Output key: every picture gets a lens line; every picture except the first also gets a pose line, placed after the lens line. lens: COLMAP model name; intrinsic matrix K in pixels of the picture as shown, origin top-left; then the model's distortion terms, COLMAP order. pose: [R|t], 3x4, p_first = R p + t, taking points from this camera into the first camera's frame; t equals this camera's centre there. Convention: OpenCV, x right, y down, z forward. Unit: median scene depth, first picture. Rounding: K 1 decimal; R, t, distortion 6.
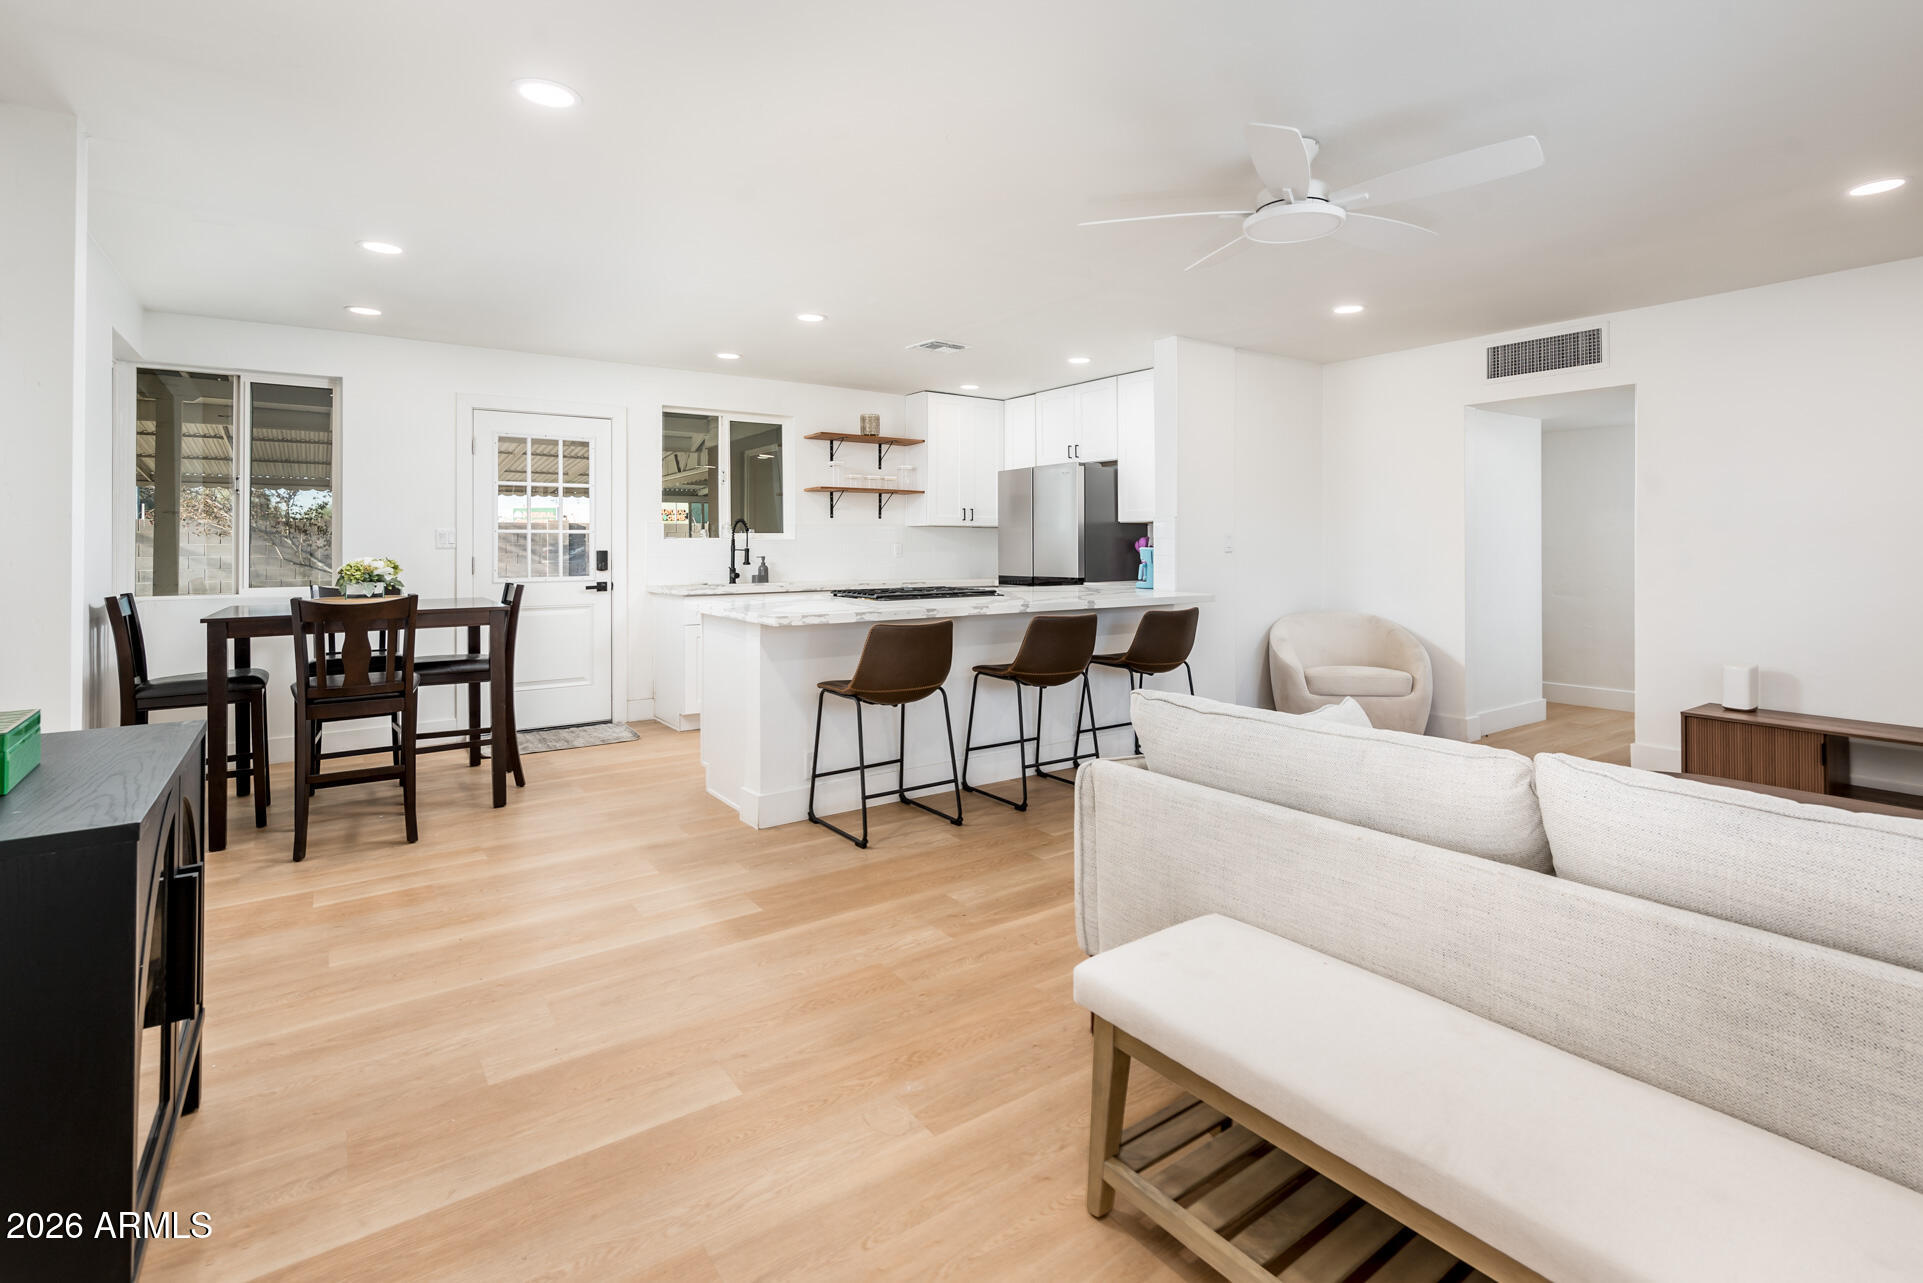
lens RADIAL K [[897.1, 0, 974.3], [0, 897.1, 537.2], [0, 0, 1]] dist [0.000973, -0.000182]
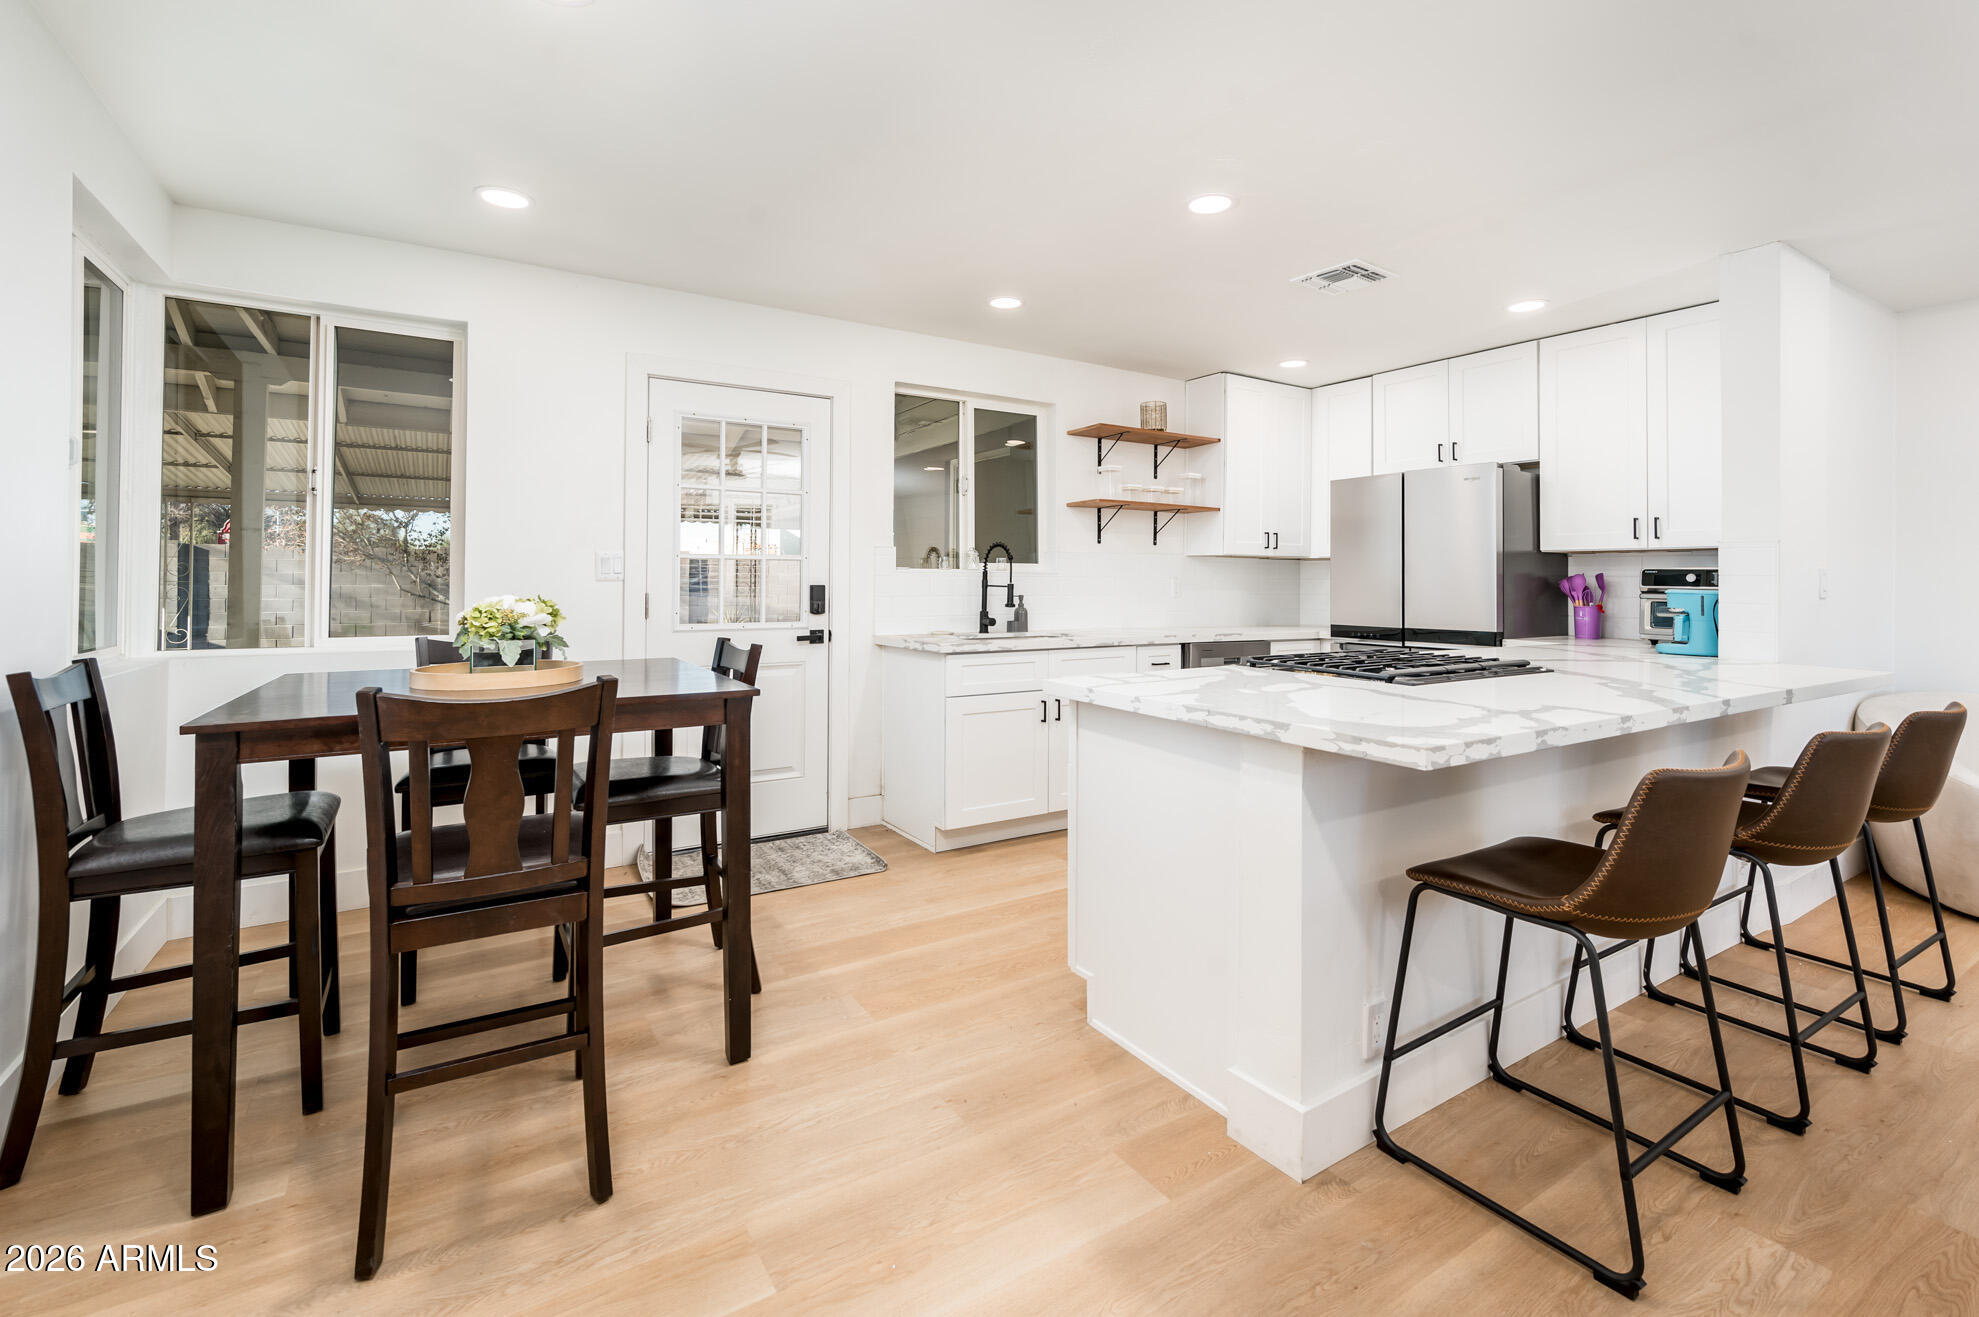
lens RADIAL K [[869.9, 0, 989.0], [0, 869.9, 569.3], [0, 0, 1]] dist [0.000255, 0.000288]
pose [[0.997604, 0.008831, -0.068614, -0.220914], [-0.009093, 0.999953, -0.003506, 0.003232], [0.068579, 0.004121, 0.997637, 0.311132]]
